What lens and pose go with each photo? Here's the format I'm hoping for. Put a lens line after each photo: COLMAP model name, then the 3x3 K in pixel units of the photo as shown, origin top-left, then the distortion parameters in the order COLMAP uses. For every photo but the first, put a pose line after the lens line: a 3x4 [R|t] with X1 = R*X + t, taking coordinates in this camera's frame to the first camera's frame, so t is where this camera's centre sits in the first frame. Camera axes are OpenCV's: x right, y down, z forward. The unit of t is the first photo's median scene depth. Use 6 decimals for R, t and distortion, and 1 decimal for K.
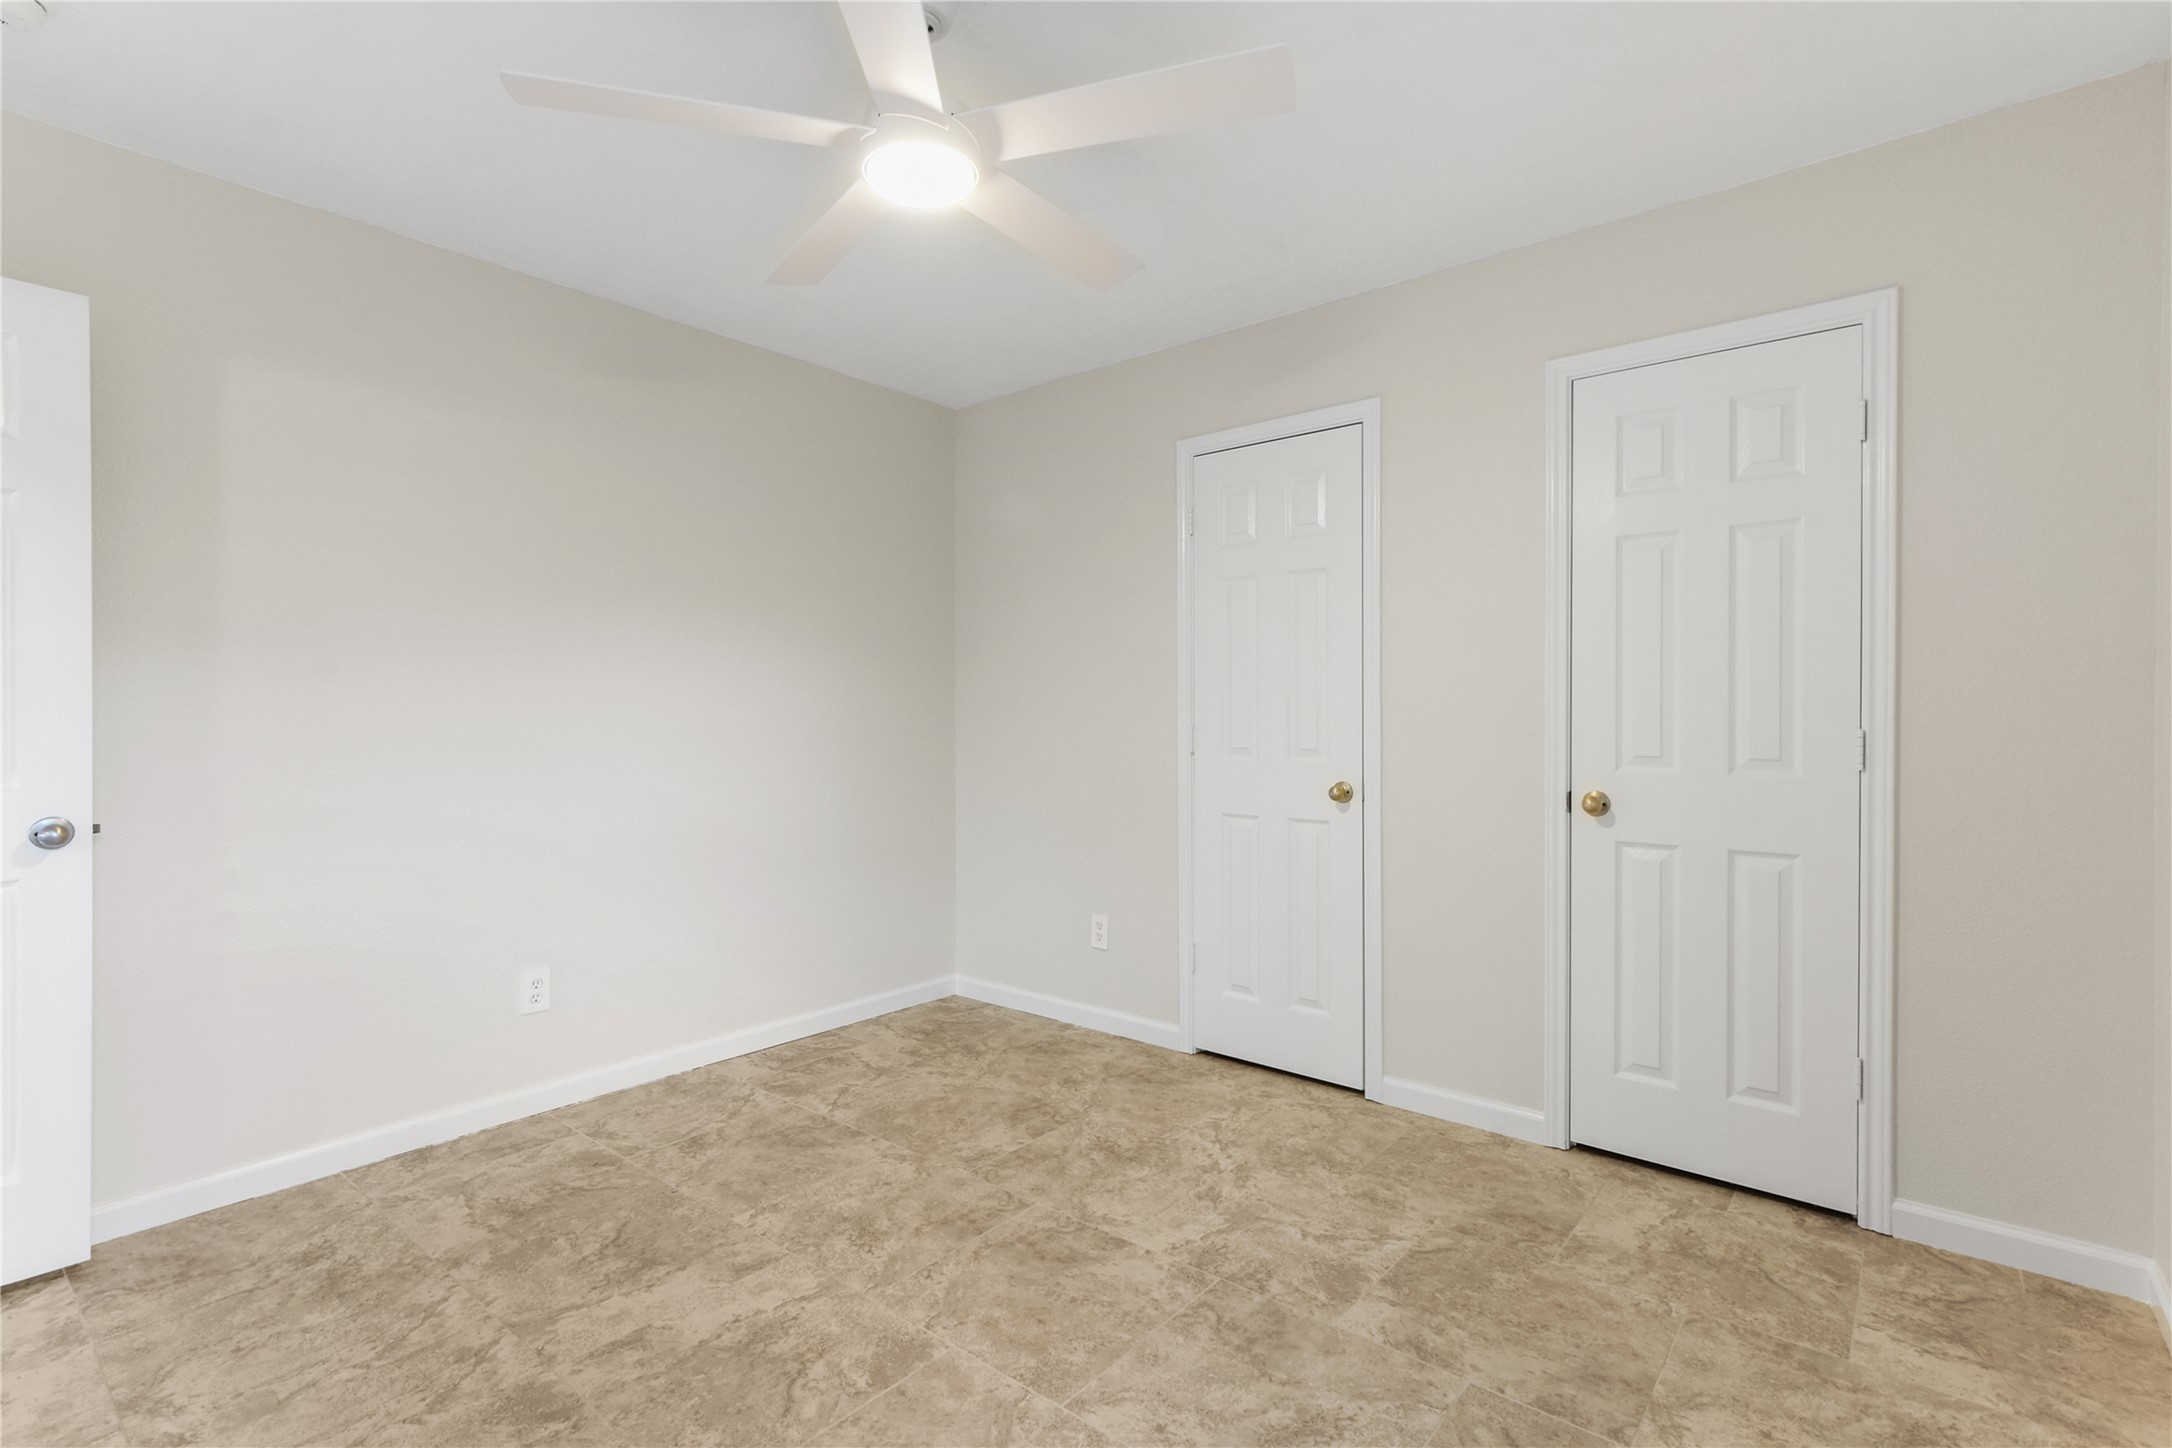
lens RADIAL K [[1023.3, 0, 1086.0], [0, 1023.3, 724.0], [0, 0, 1]] dist [0.005903, 0.000625]
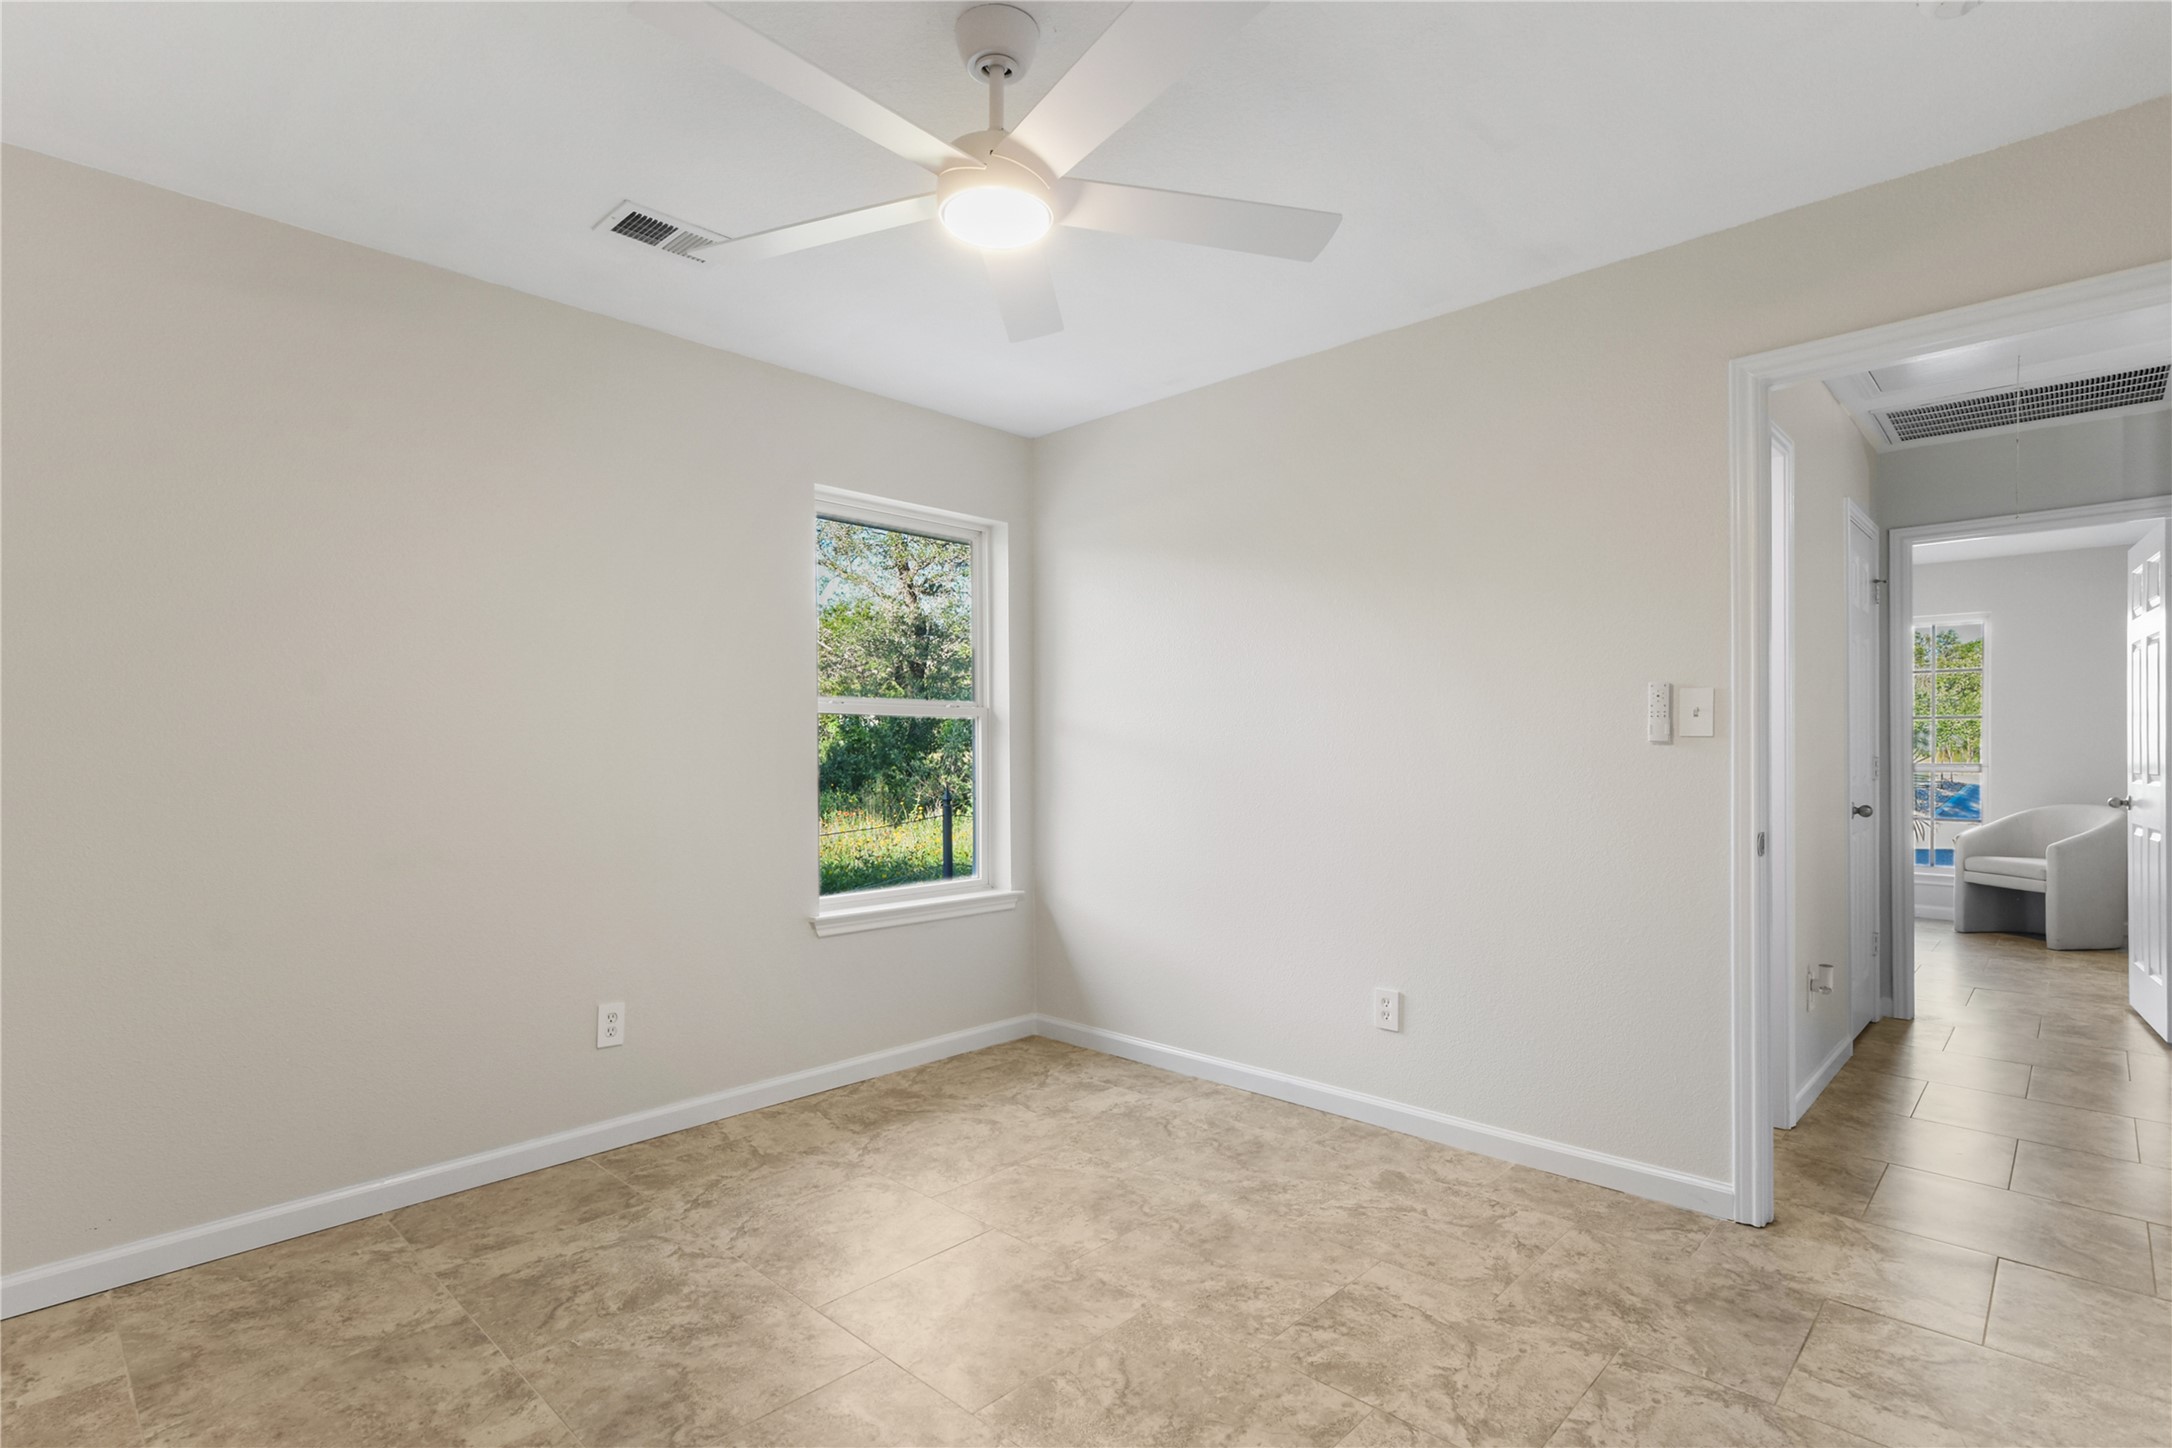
lens RADIAL K [[1044.4, 0, 1071.6], [0, 1044.4, 739.8], [0, 0, 1]] dist [0.005941, 0.001757]
pose [[-0.996364, 0.007852, 0.084838, -0.235214], [0.008209, 0.999959, 0.003871, -0.016551], [-0.084804, 0.004553, -0.996387, 1.493733]]
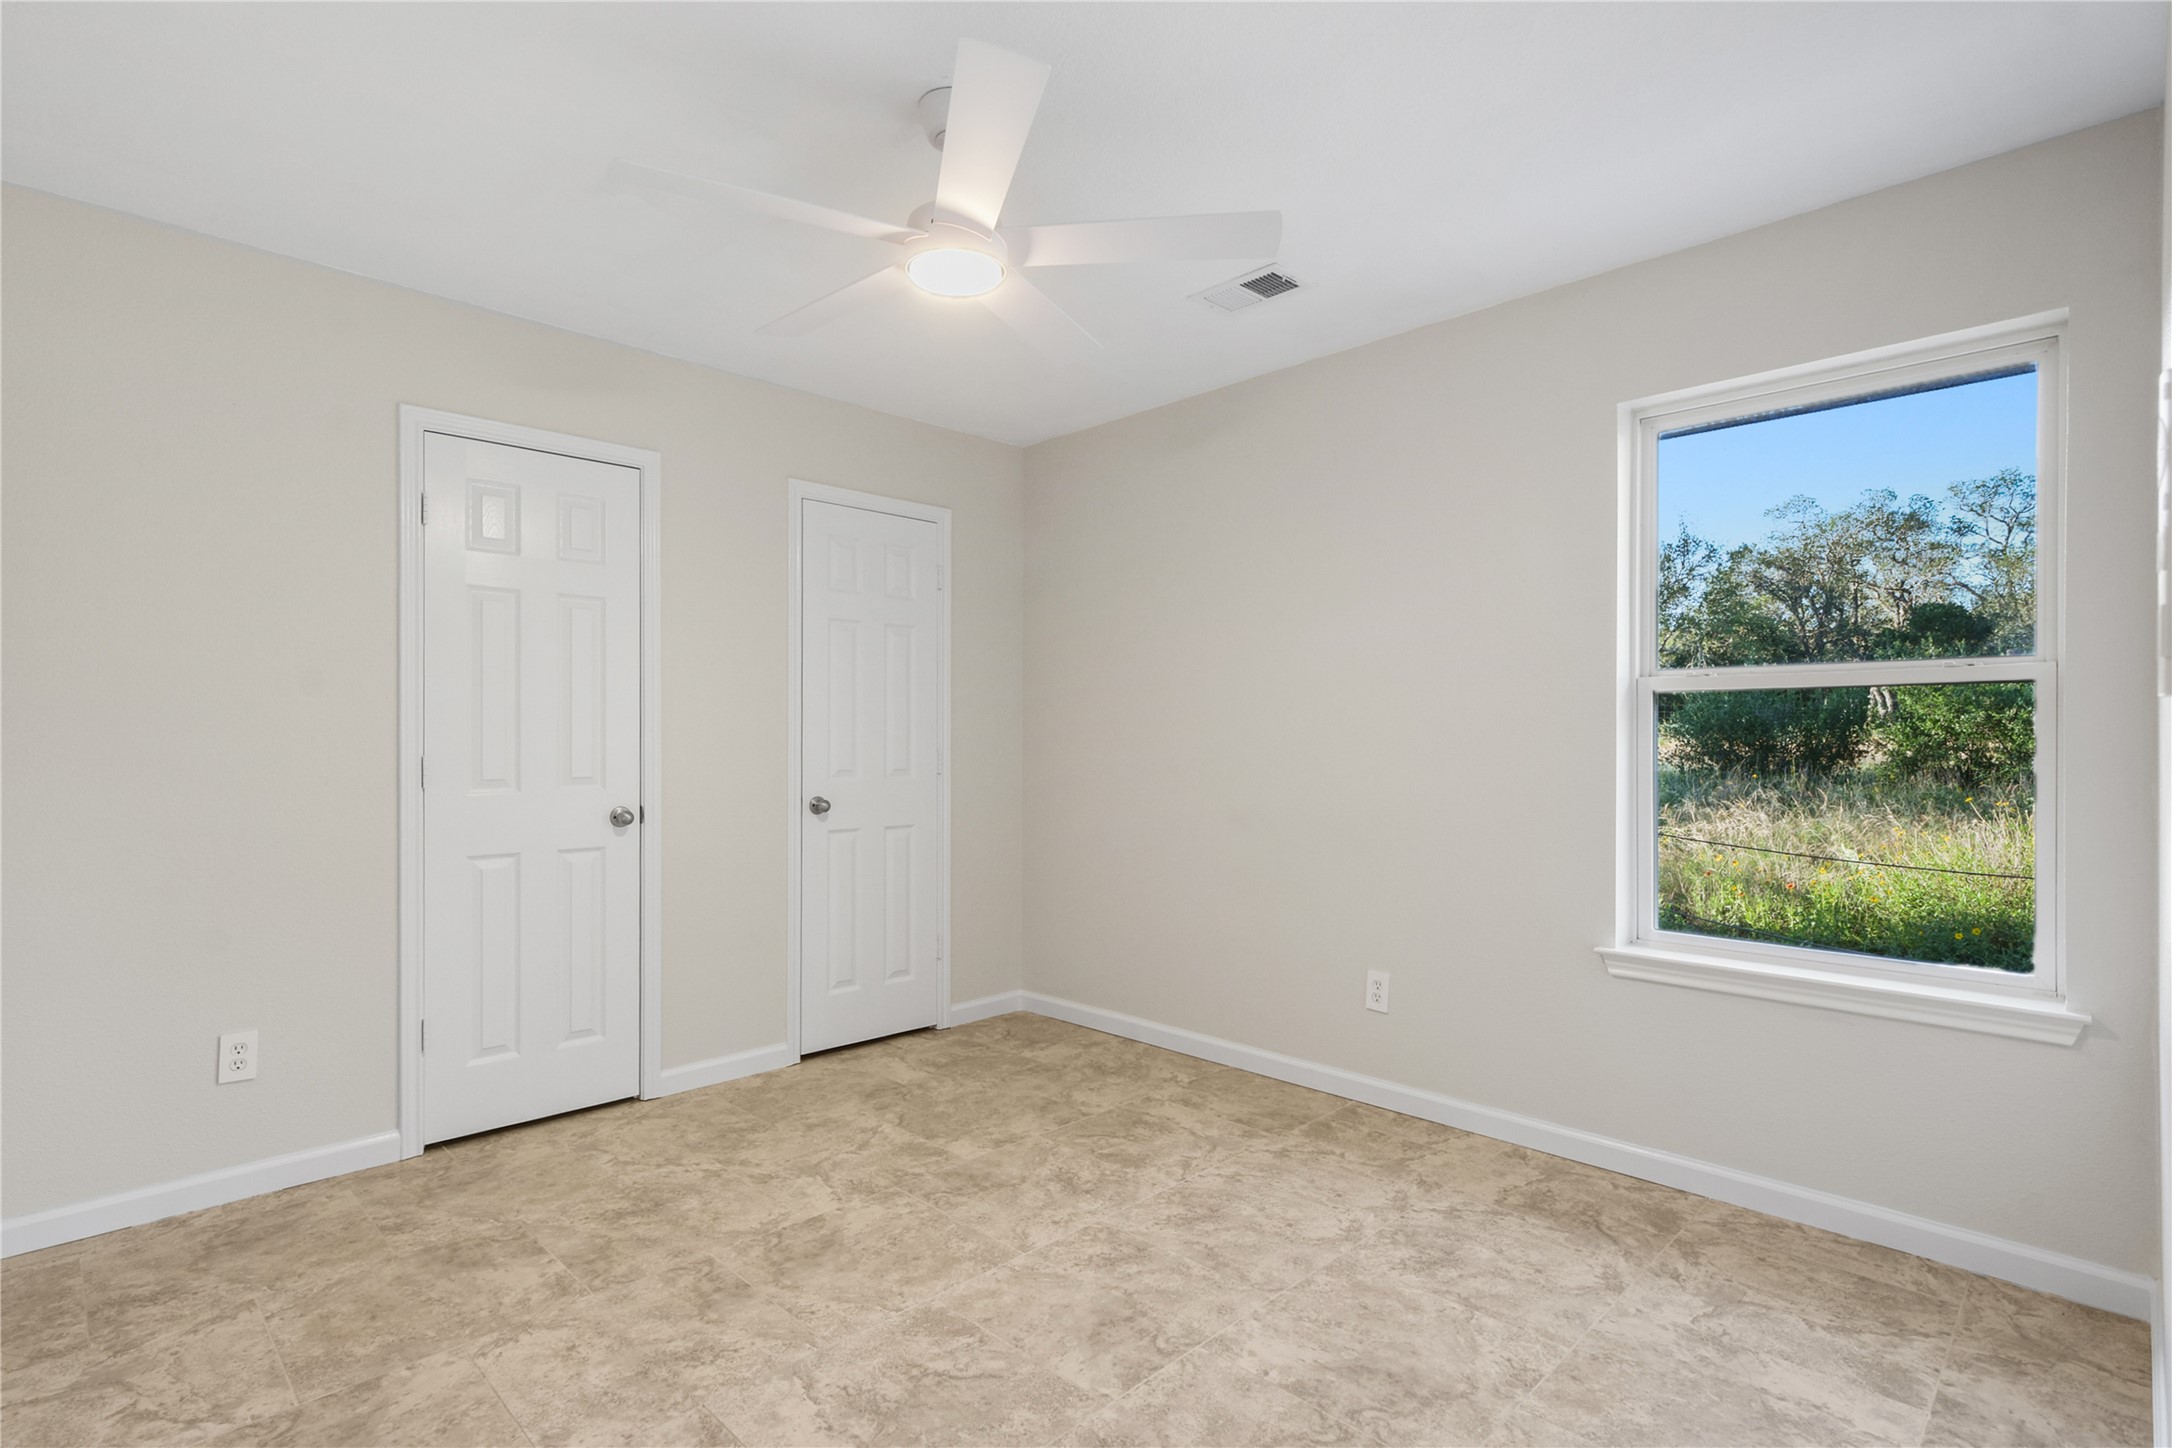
lens RADIAL K [[1044.4, 0, 1071.6], [0, 1044.4, 739.8], [0, 0, 1]] dist [0.005941, 0.001757]
pose [[0.099017, 0.002733, 0.995082, -0.966444], [0.012405, 0.999915, -0.003981, -0.001865], [-0.995008, 0.012738, 0.098975, 0.553897]]
